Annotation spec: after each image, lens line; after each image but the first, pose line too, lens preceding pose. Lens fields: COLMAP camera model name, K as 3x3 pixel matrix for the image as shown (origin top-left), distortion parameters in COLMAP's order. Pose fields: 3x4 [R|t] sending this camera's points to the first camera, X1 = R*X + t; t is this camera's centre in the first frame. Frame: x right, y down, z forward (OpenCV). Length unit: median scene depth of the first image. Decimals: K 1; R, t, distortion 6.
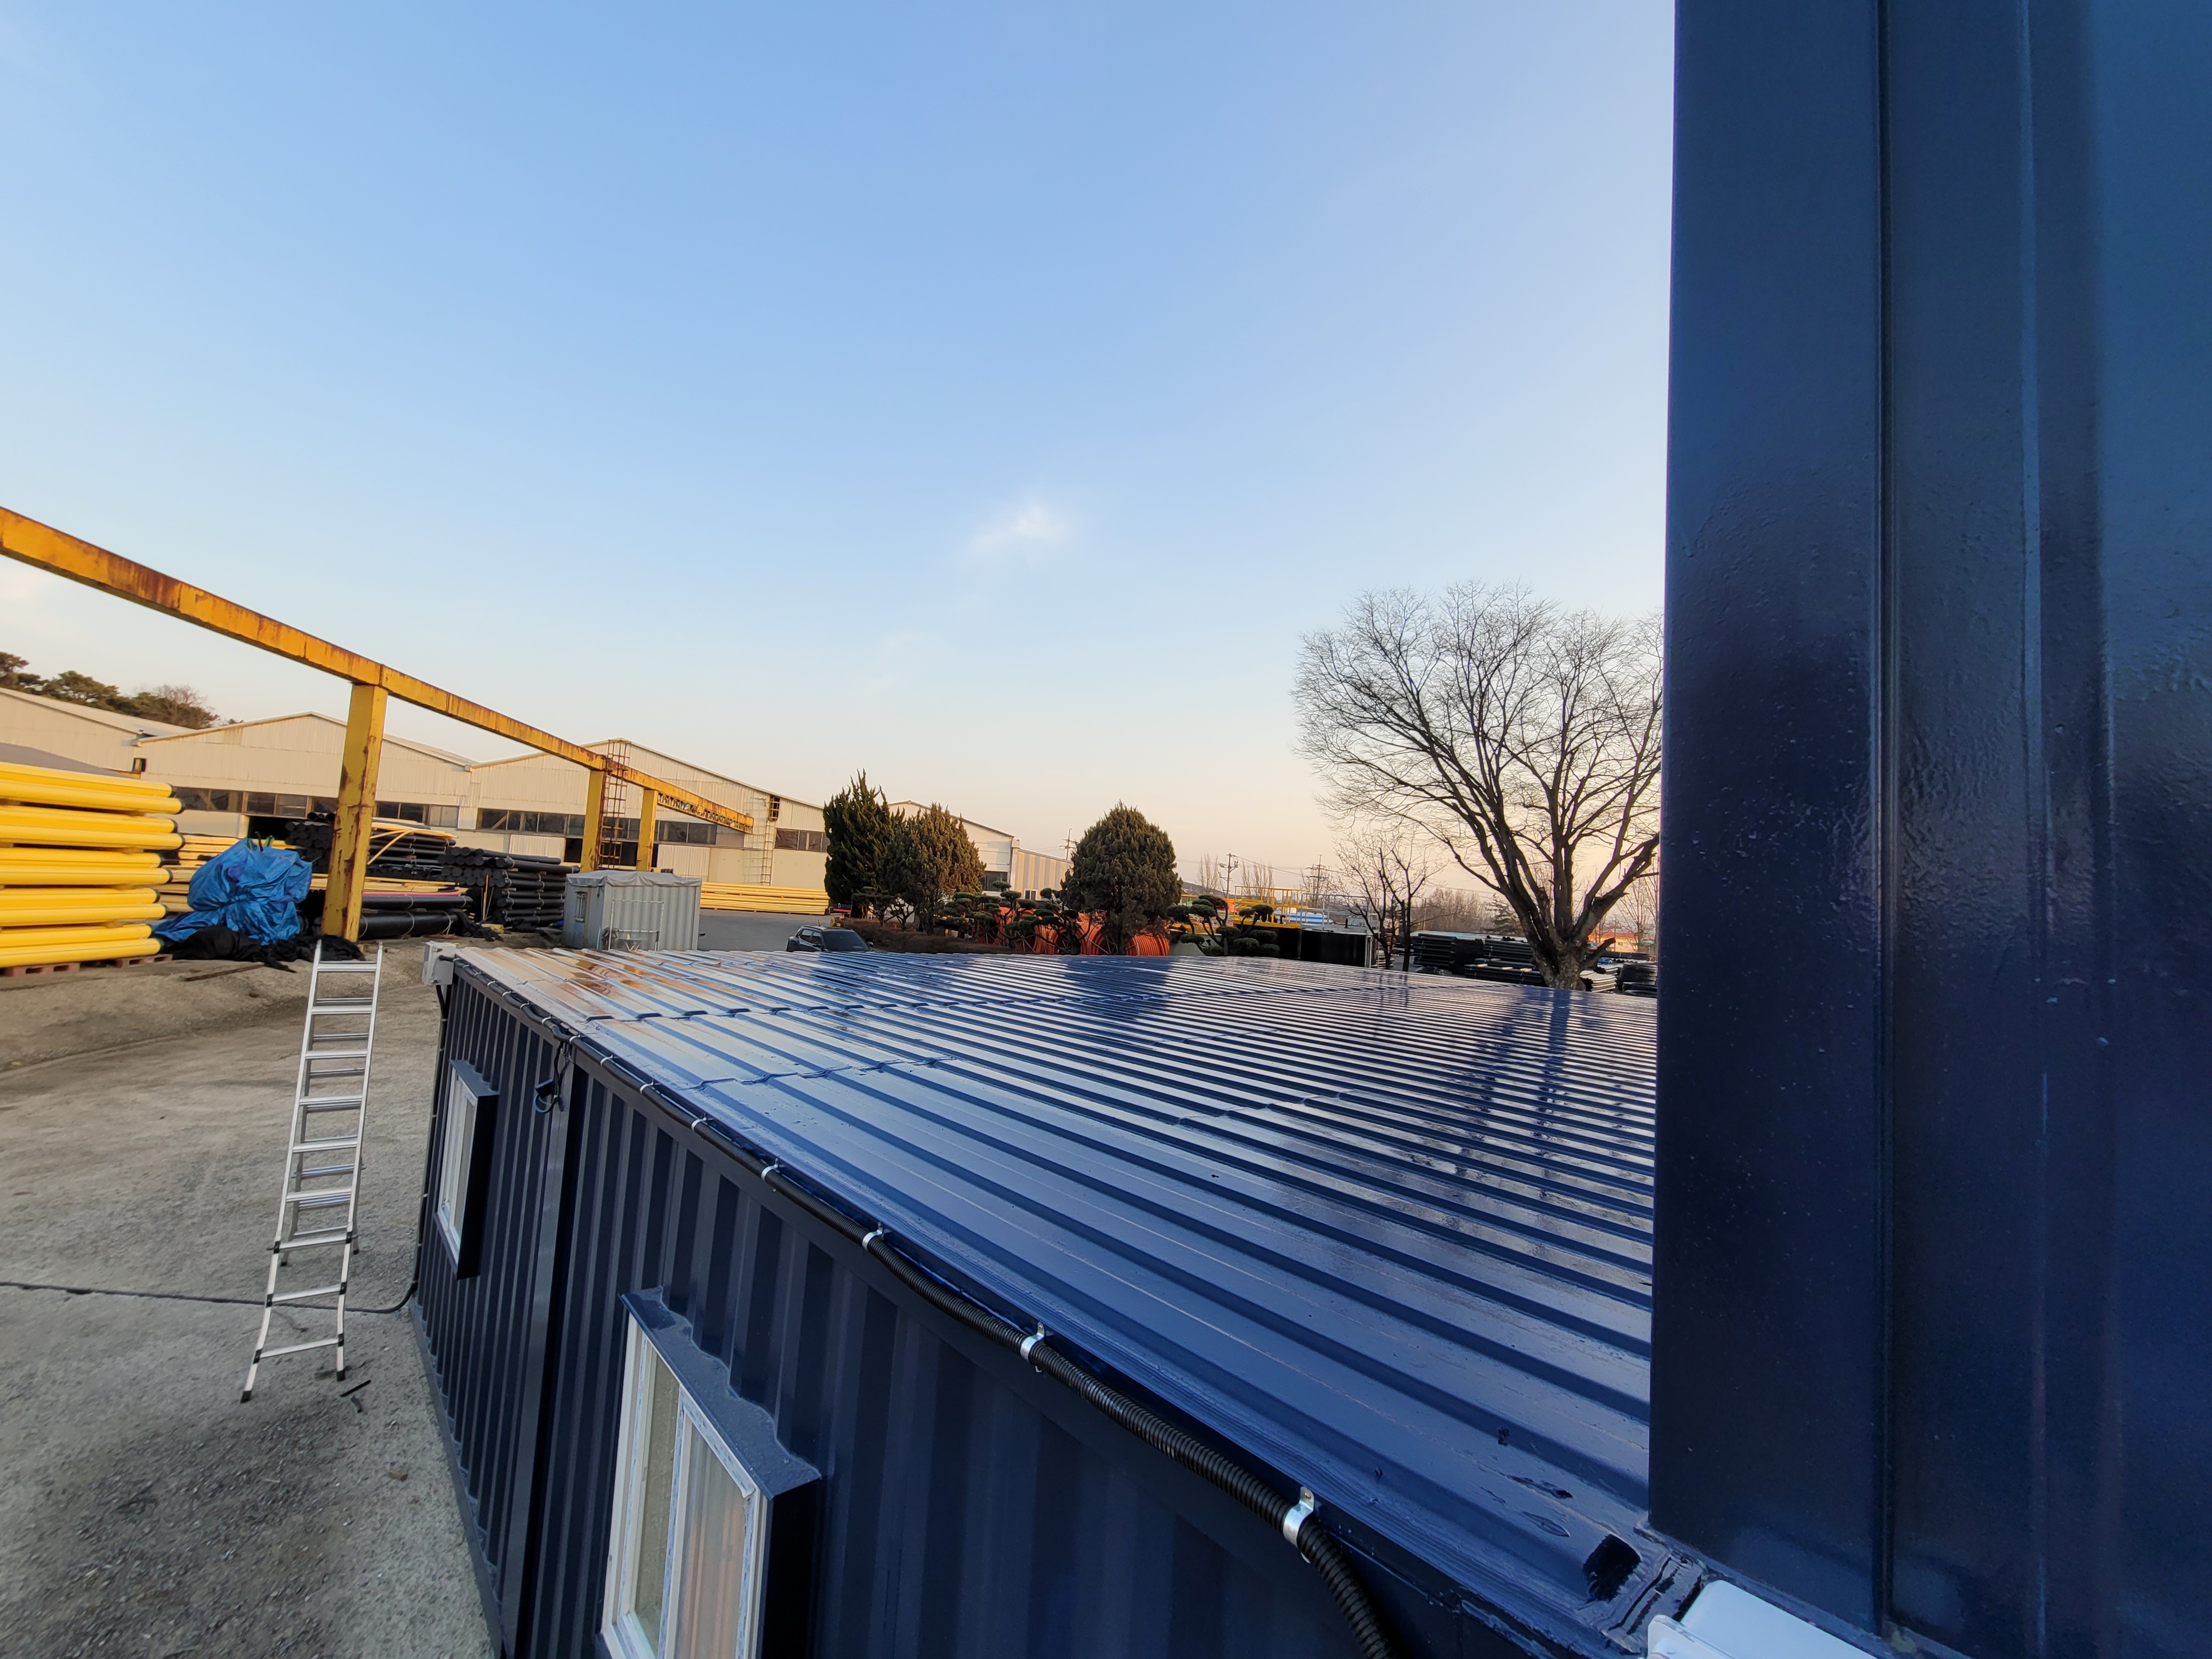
lens RADIAL K [[895.5, 0, 1074.9], [0, 895.5, 839.2], [0, 0, 1]] dist [0.002177, 0.000902]
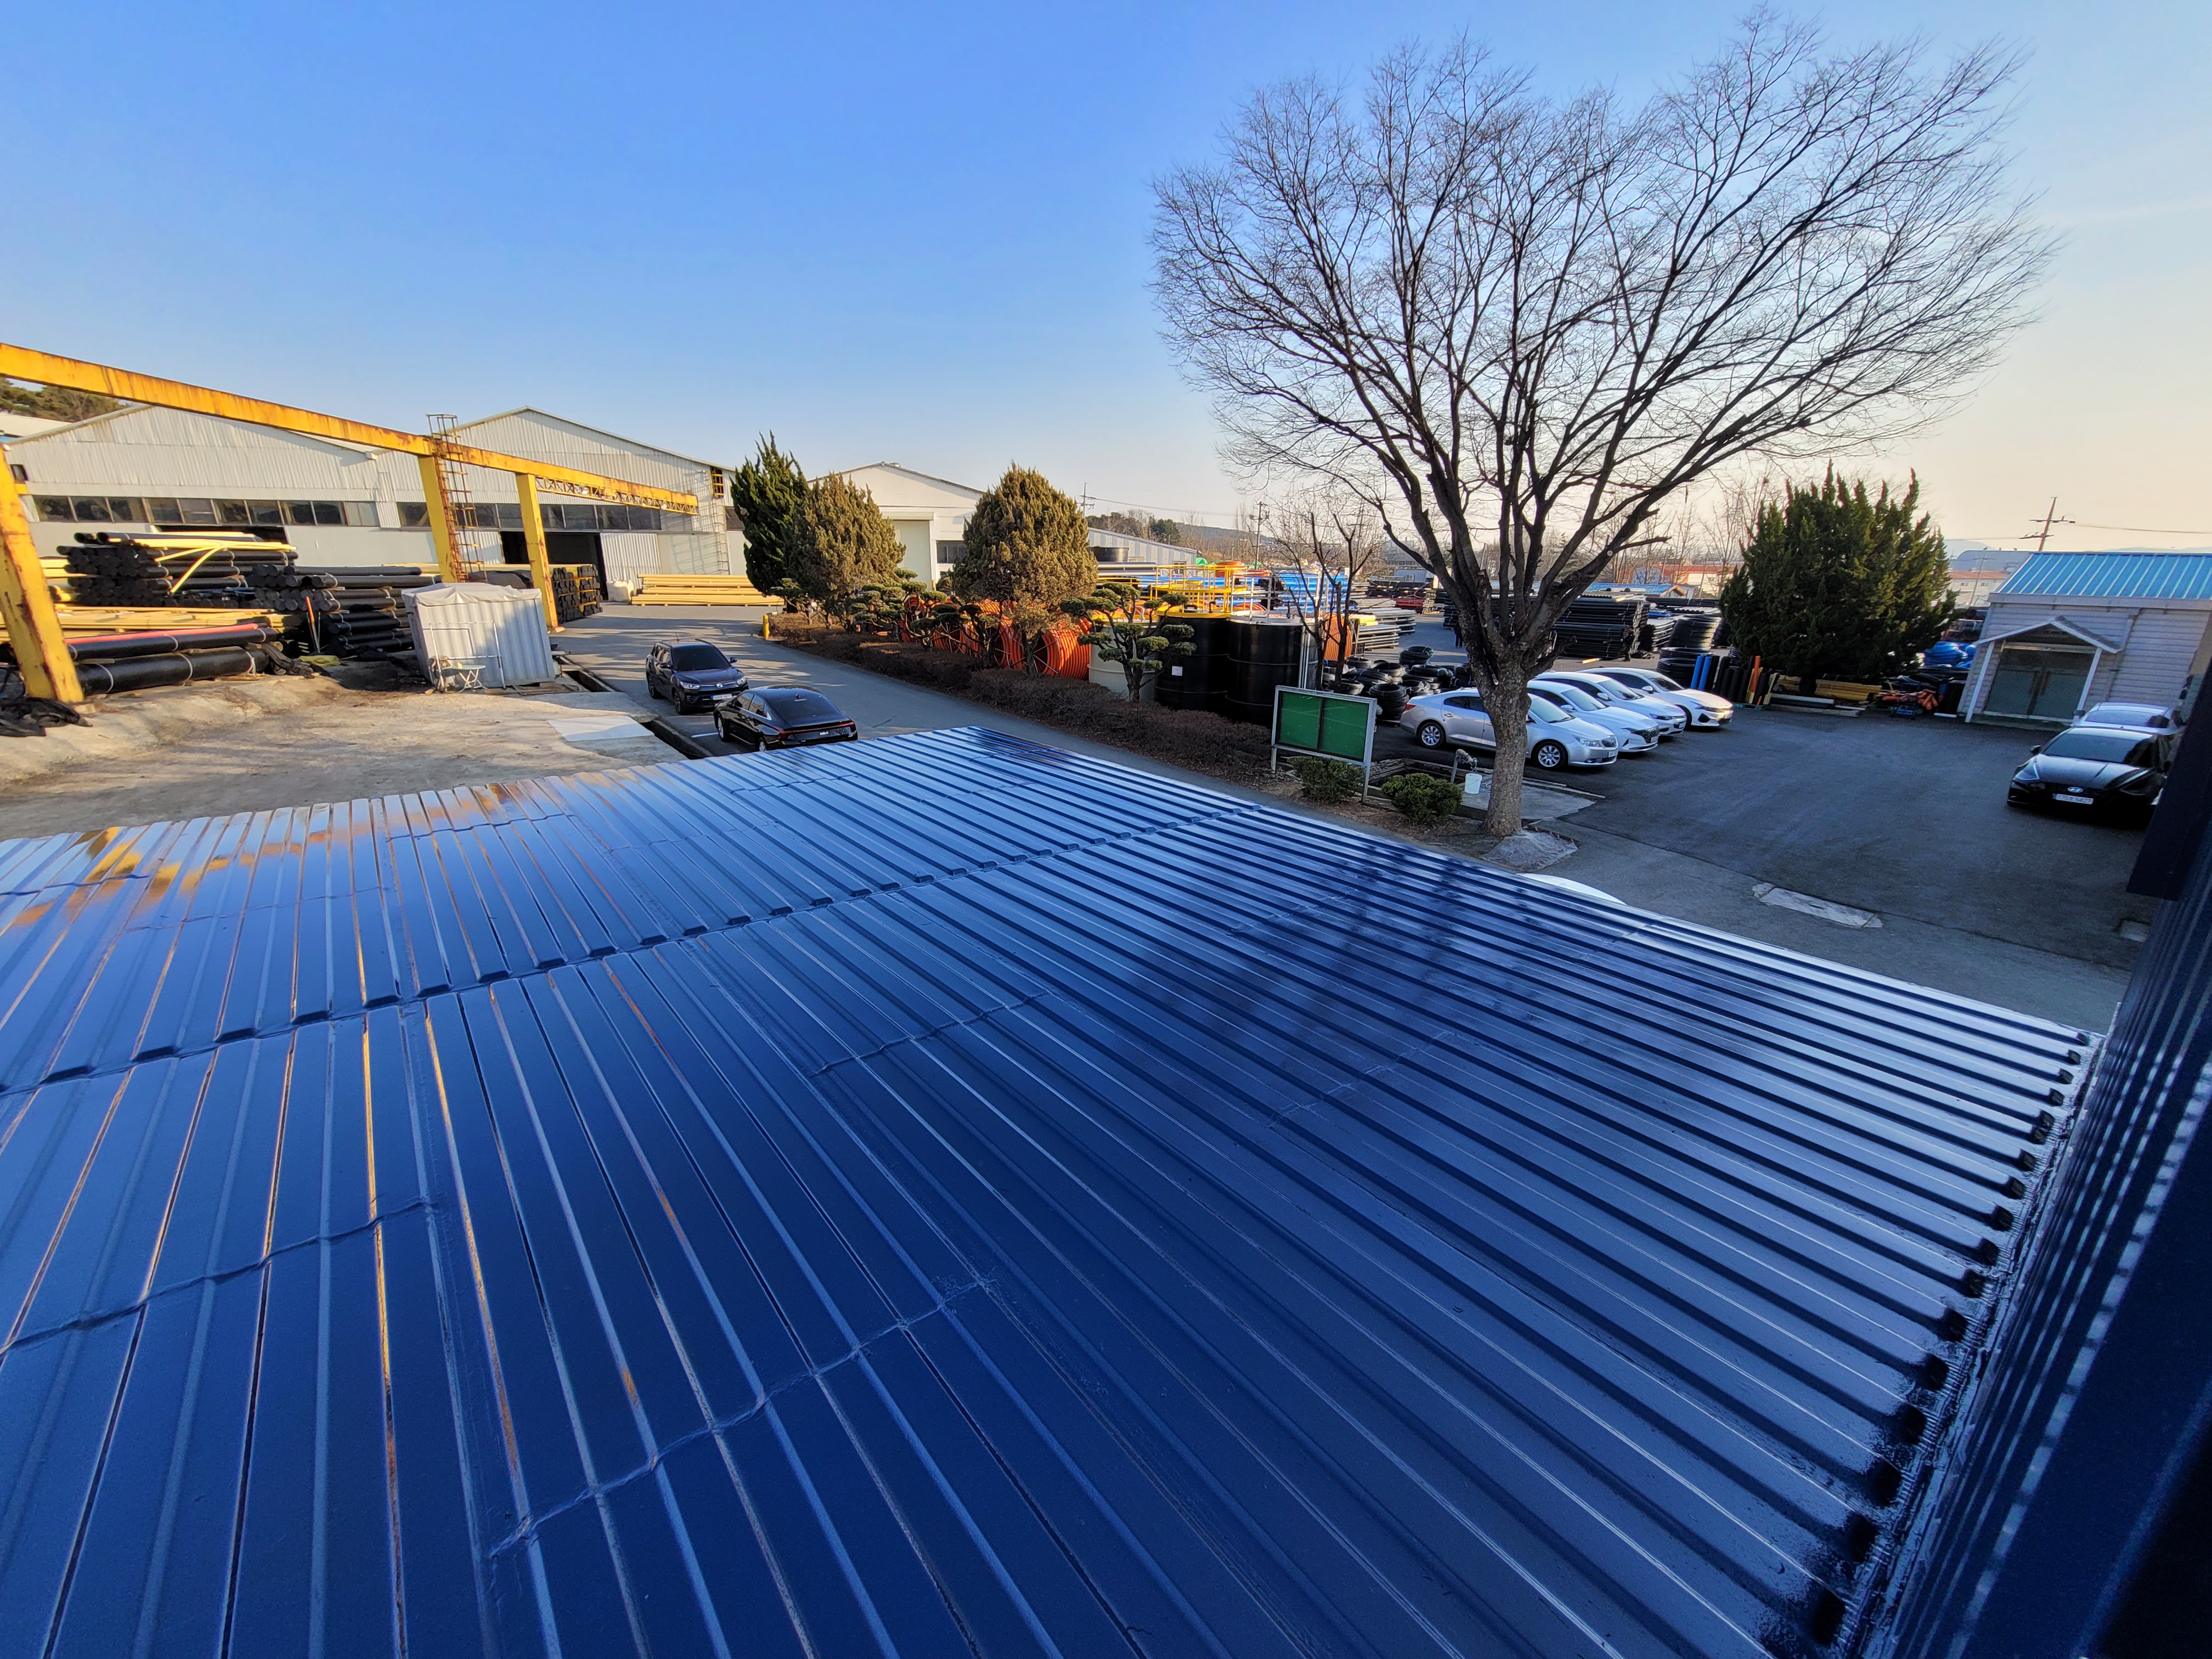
lens RADIAL K [[908.8, 0, 1089.0], [0, 908.8, 841.2], [0, 0, 1]] dist [-0.014211, 0.007565]
pose [[0.998005, -0.037844, -0.050534, 0.143114], [0.053473, 0.932215, 0.357932, -0.012820], [0.033563, -0.359920, 0.932379, 0.140825]]
